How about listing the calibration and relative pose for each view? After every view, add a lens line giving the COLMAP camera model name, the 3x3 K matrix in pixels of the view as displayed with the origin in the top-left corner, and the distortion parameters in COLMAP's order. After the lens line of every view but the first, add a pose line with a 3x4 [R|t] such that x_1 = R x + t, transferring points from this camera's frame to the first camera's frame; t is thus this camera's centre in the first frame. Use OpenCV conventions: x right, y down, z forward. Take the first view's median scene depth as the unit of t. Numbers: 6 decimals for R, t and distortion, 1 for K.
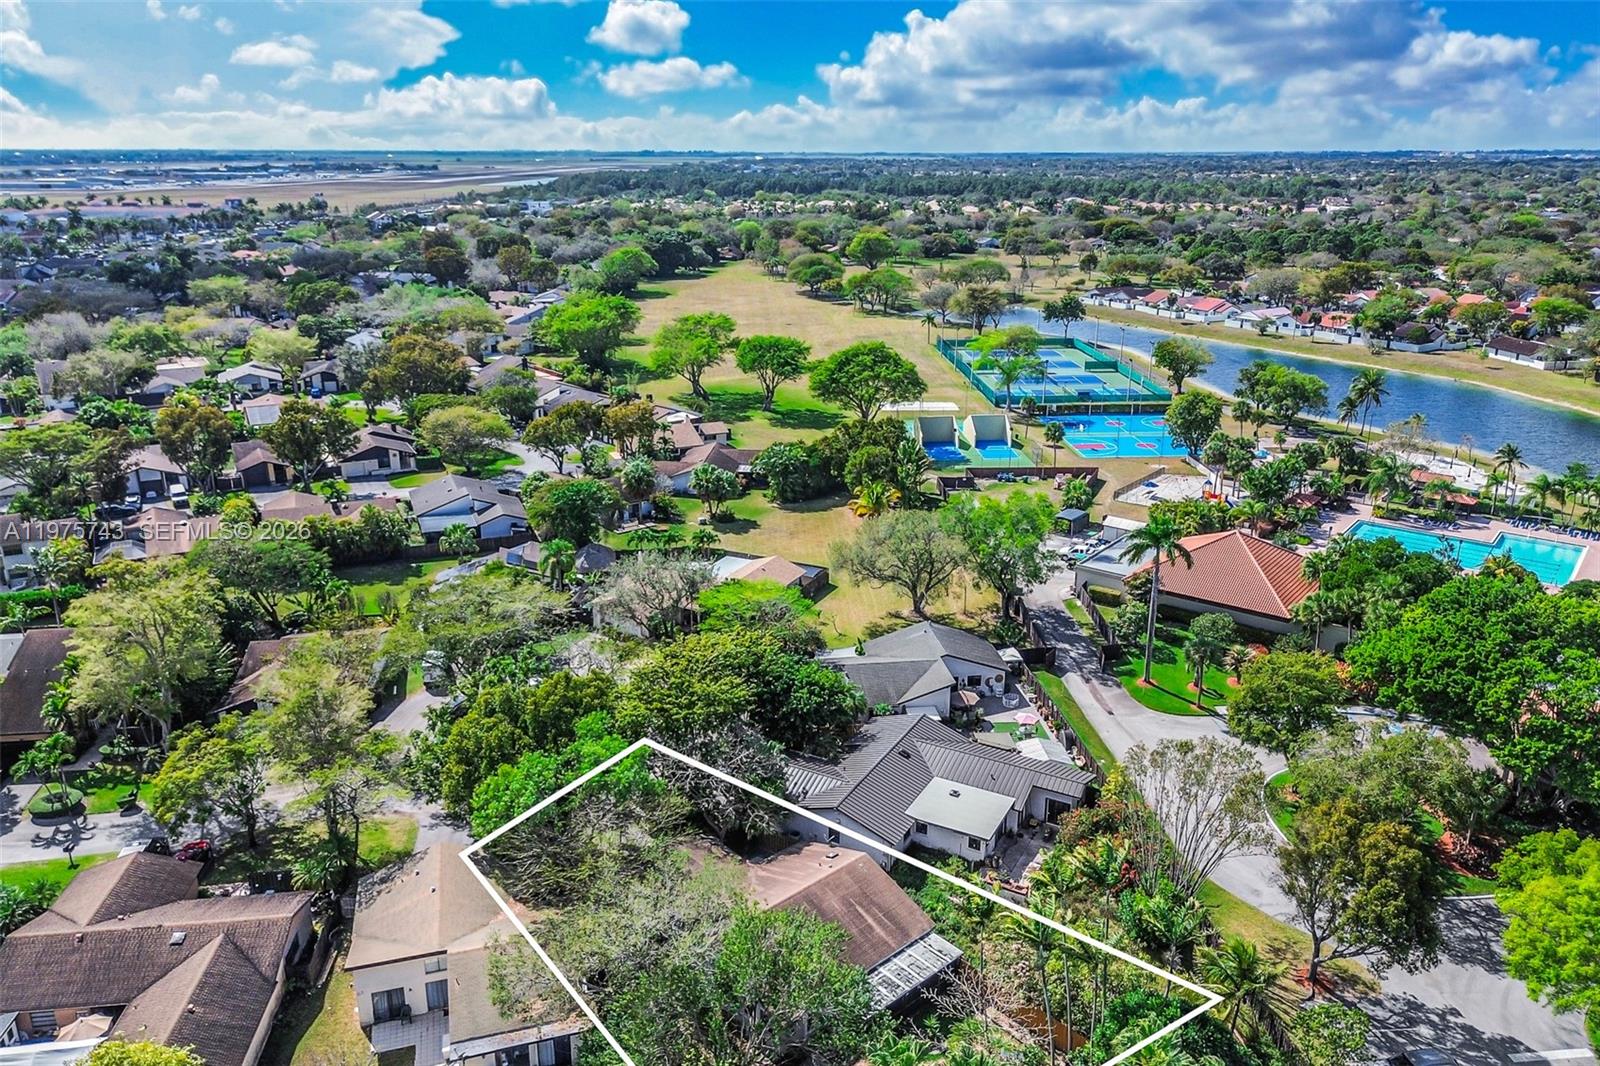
lens RADIAL K [[1140.6, 0, 800.0], [0, 1140.6, 533.0], [0, 0, 1]] dist [-0.043876, 0.000432]
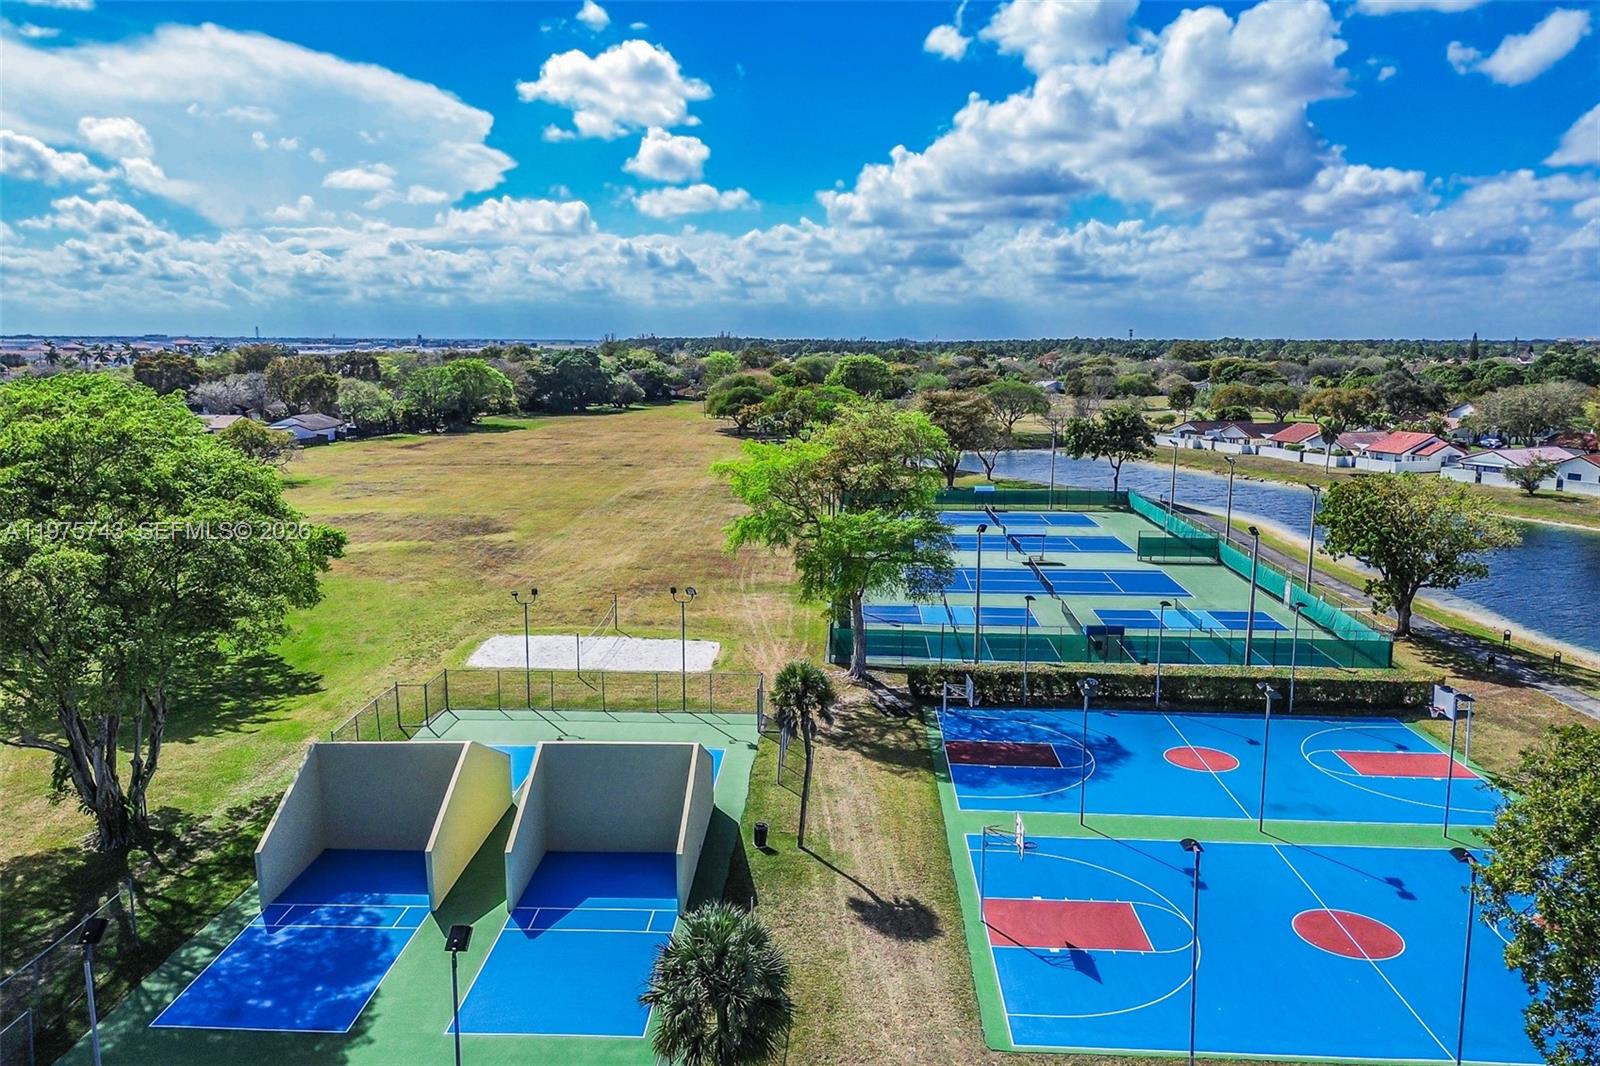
lens RADIAL K [[1140.6, 0, 800.0], [0, 1140.6, 533.0], [0, 0, 1]] dist [-0.043876, 0.000432]
pose [[0.994906, 0.030072, -0.096213, 0.145747], [-0.044536, 0.987390, -0.151912, -0.073519], [0.090432, 0.155423, 0.983700, 0.507728]]
